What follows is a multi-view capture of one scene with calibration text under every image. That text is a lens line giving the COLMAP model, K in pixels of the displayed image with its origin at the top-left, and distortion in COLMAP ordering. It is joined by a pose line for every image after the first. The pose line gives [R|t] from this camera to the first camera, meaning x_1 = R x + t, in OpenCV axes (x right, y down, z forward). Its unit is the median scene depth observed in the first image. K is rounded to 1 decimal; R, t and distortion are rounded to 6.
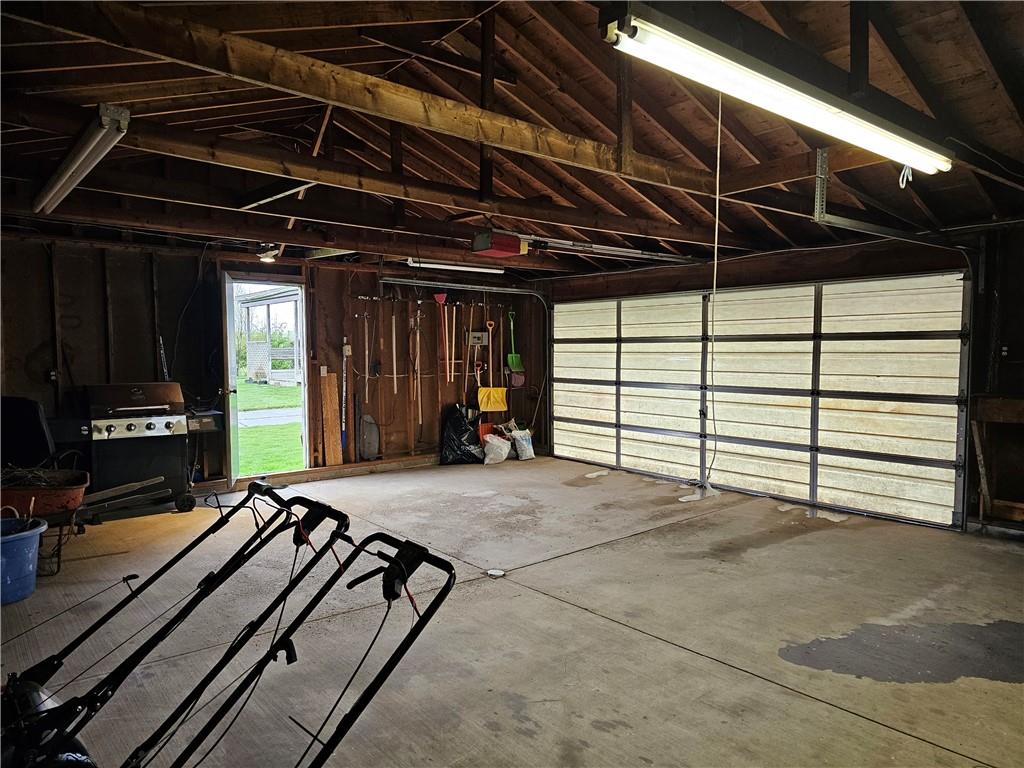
lens RADIAL K [[683.7, 0, 512.3], [0, 683.7, 386.4], [0, 0, 1]] dist [0.035645, -0.009195]
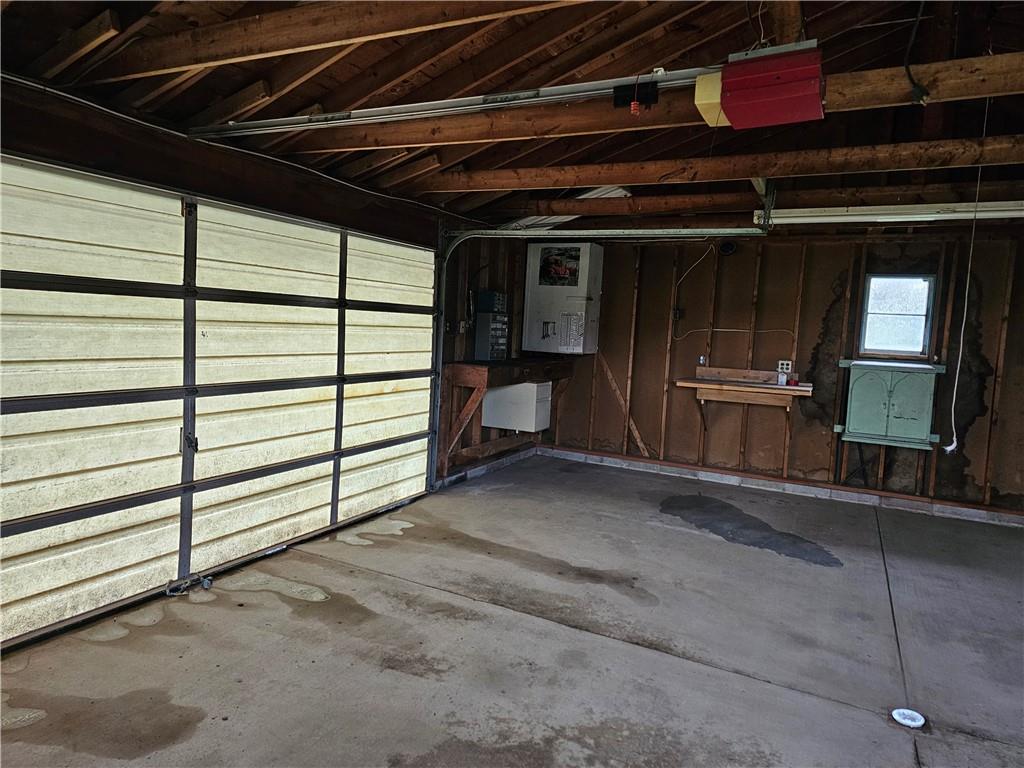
lens RADIAL K [[683.7, 0, 499.4], [0, 683.7, 366.9], [0, 0, 1]] dist [0.035645, -0.009195]
pose [[-0.394707, -0.076568, 0.915611, -0.340515], [0.001220, 0.996477, 0.083857, -0.073139], [-0.918806, 0.034215, -0.393223, 1.263363]]
